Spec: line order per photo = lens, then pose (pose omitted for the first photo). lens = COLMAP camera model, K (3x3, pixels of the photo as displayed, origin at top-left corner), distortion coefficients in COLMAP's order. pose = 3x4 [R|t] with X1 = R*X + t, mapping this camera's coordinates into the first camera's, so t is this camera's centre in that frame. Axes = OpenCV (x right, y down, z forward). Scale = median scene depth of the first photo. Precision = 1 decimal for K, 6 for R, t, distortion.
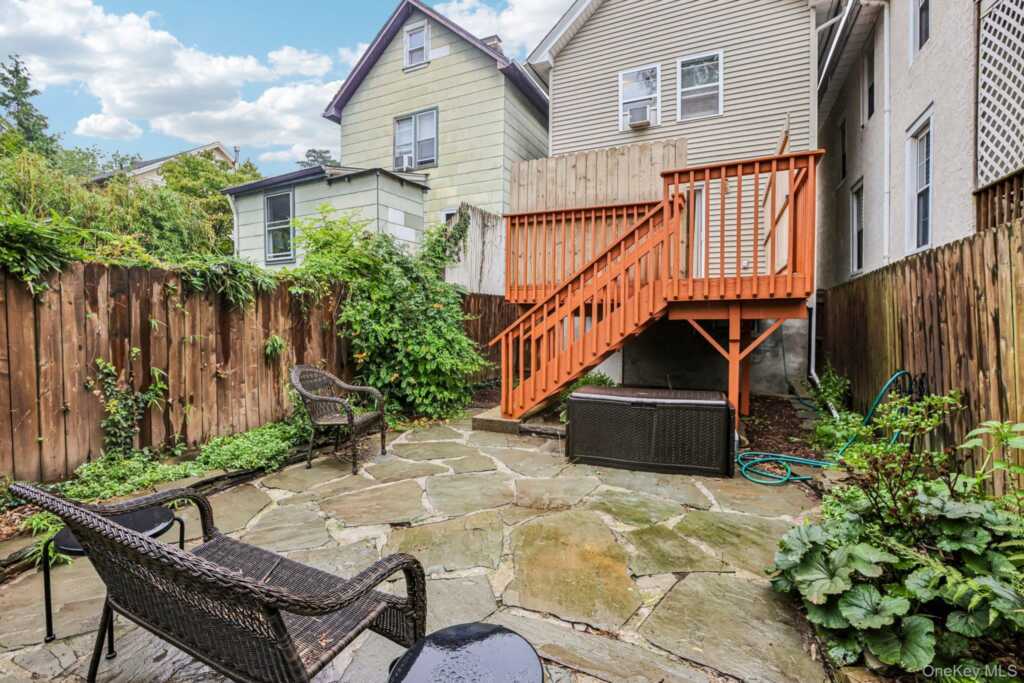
lens RADIAL K [[515.3, 0, 512.1], [0, 515.3, 329.0], [0, 0, 1]] dist [-0.057221, 0.025779]
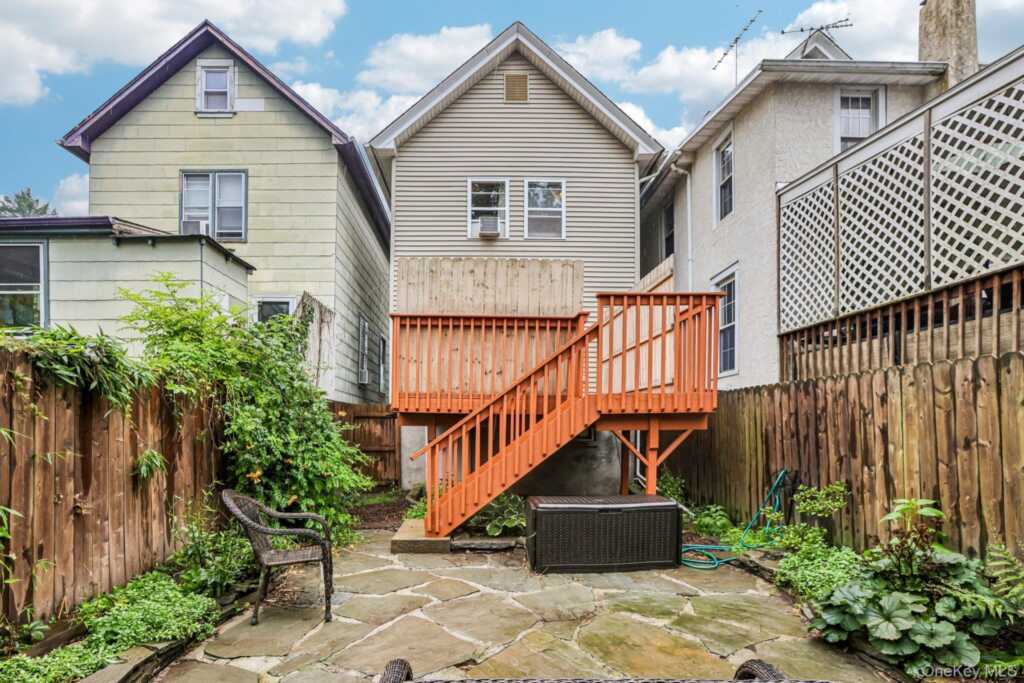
lens RADIAL K [[546.5, 0, 510.2], [0, 546.5, 427.6], [0, 0, 1]] dist [-0.058327, 0.029114]
pose [[0.872201, 0.003612, 0.489135, -0.380780], [0.005952, 0.999820, -0.017996, -0.003350], [-0.489112, 0.018608, 0.872022, 0.088910]]
